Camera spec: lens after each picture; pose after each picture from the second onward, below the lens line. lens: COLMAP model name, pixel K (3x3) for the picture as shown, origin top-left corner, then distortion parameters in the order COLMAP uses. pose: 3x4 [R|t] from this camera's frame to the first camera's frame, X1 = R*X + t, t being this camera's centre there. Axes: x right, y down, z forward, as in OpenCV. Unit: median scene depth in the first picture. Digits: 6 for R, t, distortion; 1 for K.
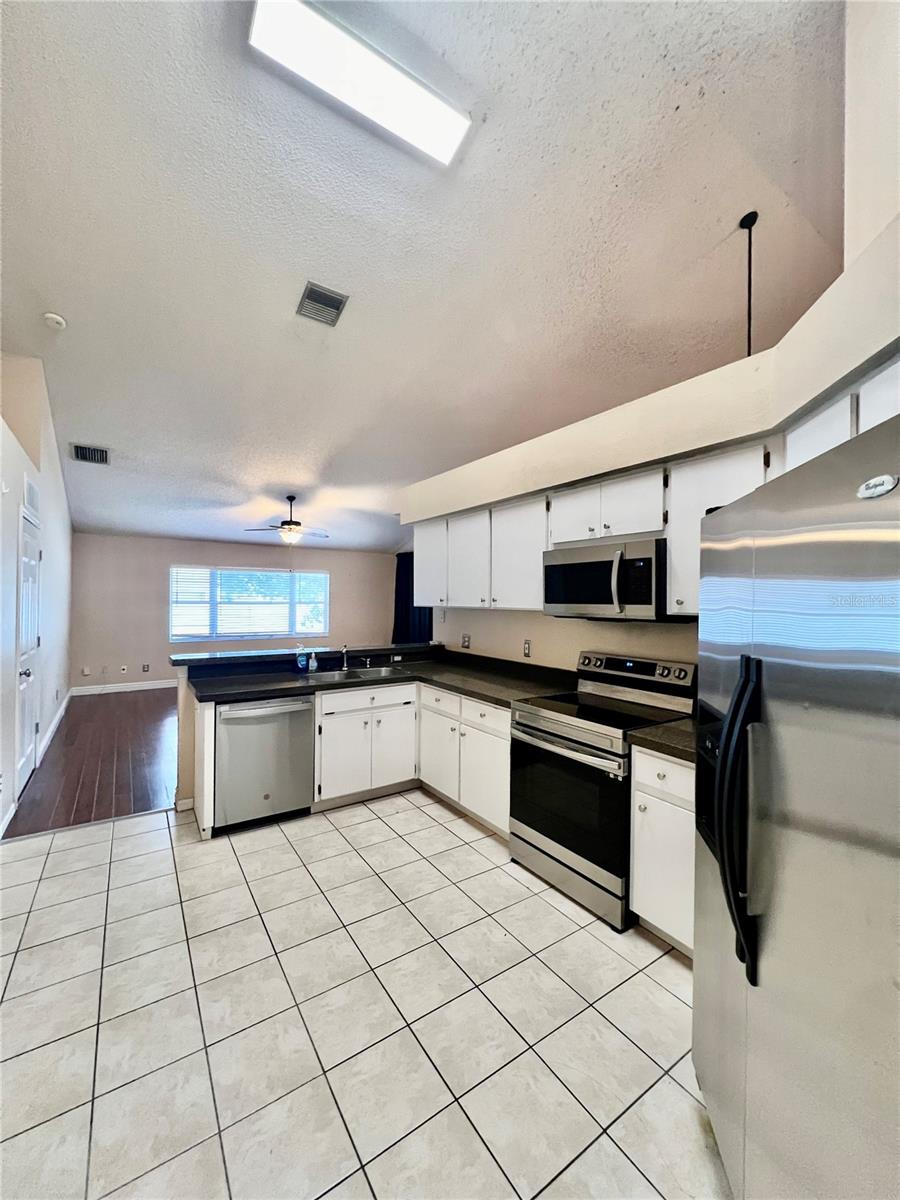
lens RADIAL K [[480.4, 0, 449.0], [0, 480.4, 595.9], [0, 0, 1]] dist [-0.001363, 0.000265]
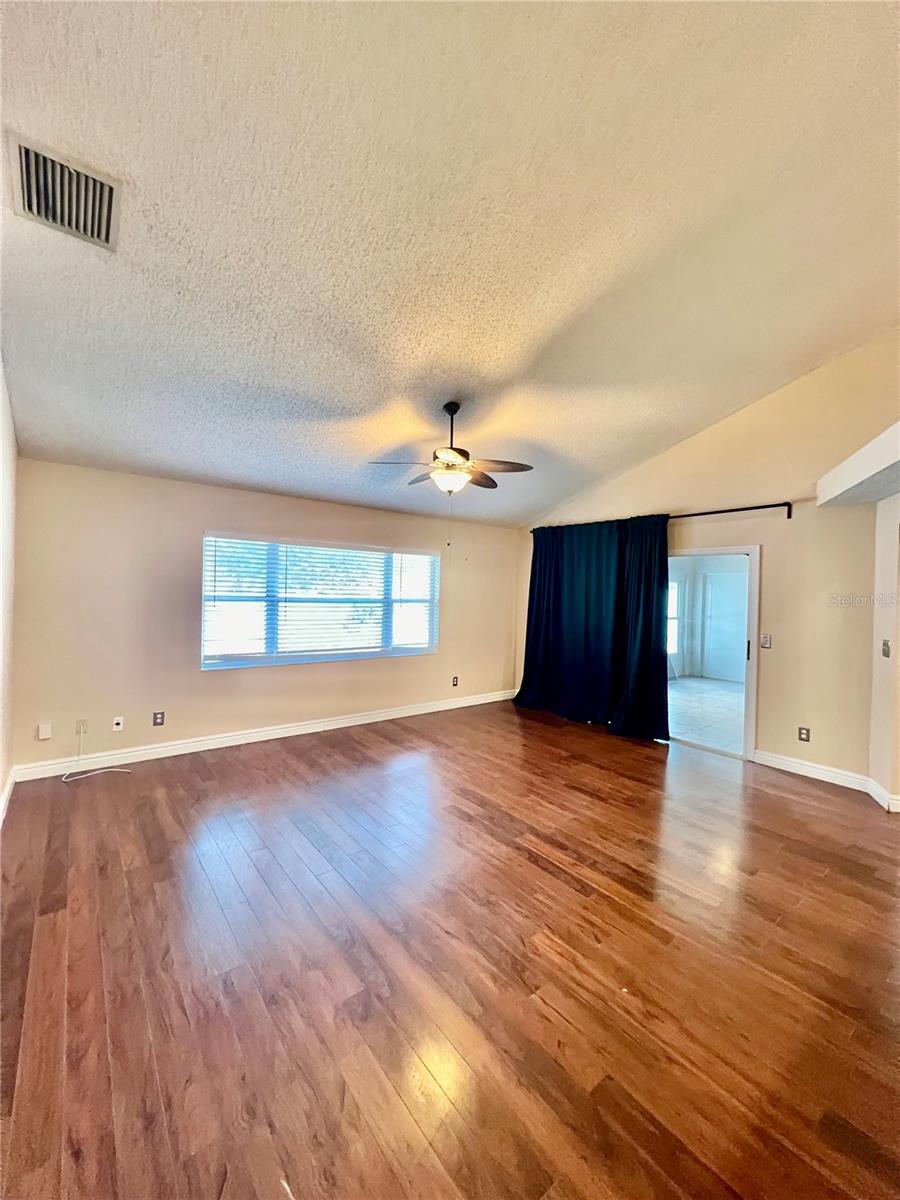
lens RADIAL K [[480.4, 0, 452.3], [0, 480.4, 595.7], [0, 0, 1]] dist [-0.001363, 0.000265]
pose [[0.997731, 0.016612, 0.065245, -0.326886], [-0.017509, 0.999760, 0.013202, -0.002320], [-0.065010, -0.014315, 0.997782, 0.423479]]
